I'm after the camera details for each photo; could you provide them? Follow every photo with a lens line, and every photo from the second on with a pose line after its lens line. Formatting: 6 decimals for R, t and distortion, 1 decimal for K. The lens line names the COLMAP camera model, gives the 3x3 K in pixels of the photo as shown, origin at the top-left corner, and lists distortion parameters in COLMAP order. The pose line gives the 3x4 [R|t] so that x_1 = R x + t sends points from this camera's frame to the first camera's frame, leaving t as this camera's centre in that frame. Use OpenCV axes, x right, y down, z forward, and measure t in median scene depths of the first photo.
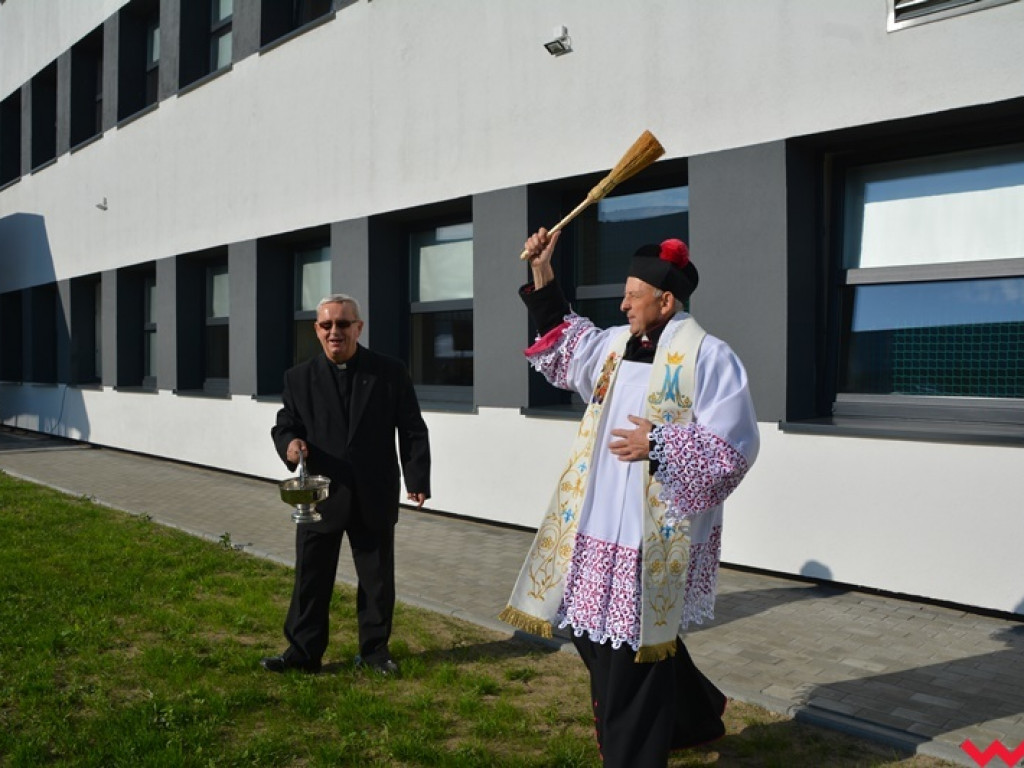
lens RADIAL K [[926.5, 0, 512.0], [0, 926.5, 384.0], [0, 0, 1]] dist [-0.156939, 0.107812]
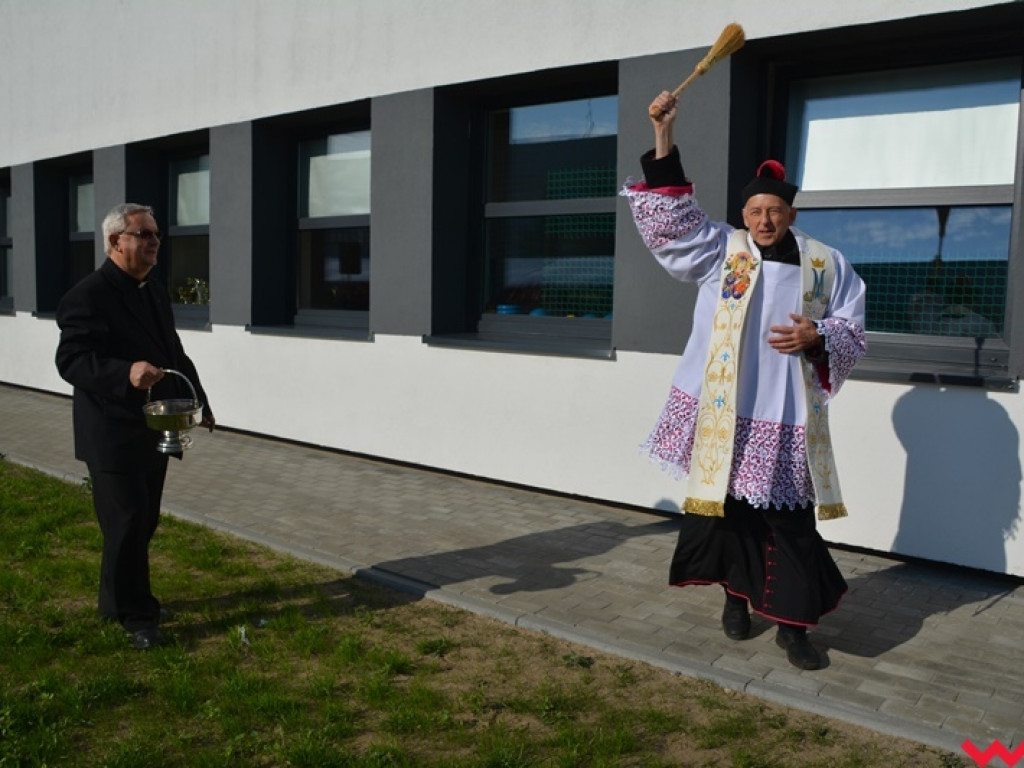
lens RADIAL K [[926.5, 0, 512.0], [0, 926.5, 384.0], [0, 0, 1]] dist [-0.156939, 0.107812]
pose [[0.991988, 0.007757, 0.126092, -0.028004], [-0.017673, 0.996819, 0.077714, 0.001509], [-0.125088, -0.079320, 0.988970, 0.144854]]
